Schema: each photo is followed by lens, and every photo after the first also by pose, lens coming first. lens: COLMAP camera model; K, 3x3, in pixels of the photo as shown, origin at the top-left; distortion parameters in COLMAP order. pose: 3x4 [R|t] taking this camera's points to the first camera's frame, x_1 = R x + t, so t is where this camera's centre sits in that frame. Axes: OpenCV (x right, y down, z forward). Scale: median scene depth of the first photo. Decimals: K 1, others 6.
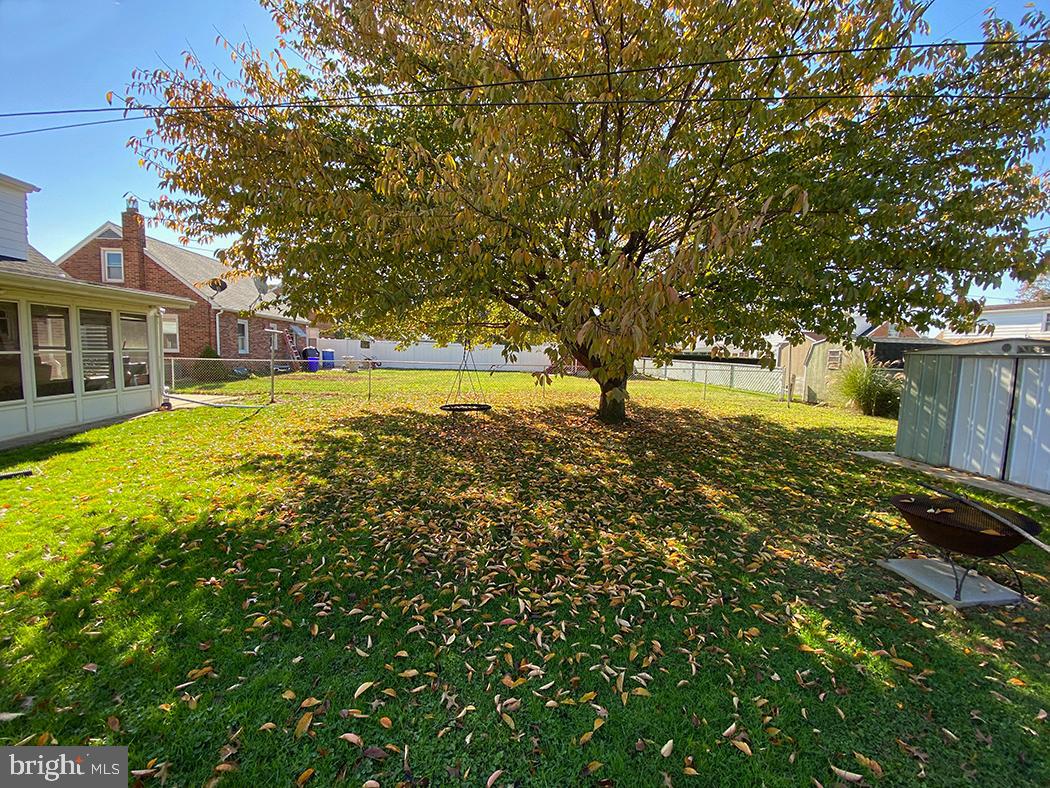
lens RADIAL K [[426.5, 0, 525.0], [0, 426.5, 394.0], [0, 0, 1]] dist [0.034494, -0.023867]
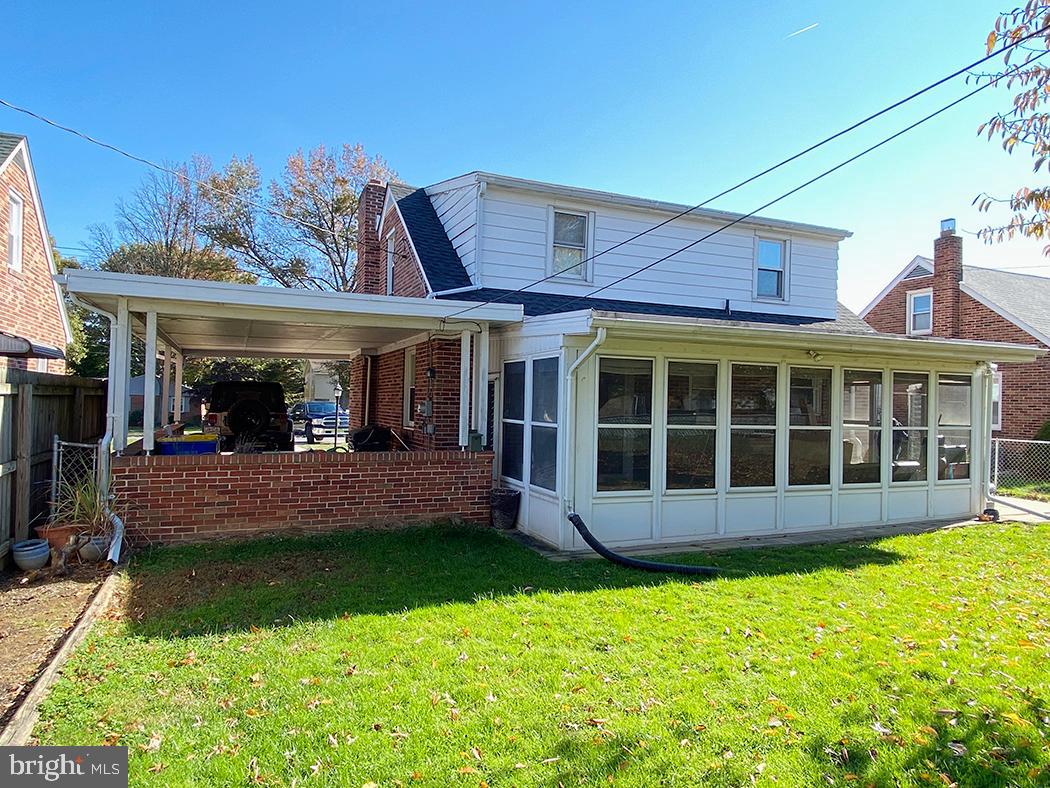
lens RADIAL K [[663.3, 0, 525.0], [0, 663.3, 394.0], [0, 0, 1]] dist [-0.000712, -0.000687]
pose [[0.310505, -0.032098, -0.950030, -0.116331], [-0.106023, 0.992024, -0.068170, -0.009787], [0.944641, 0.121892, 0.304625, 0.029761]]
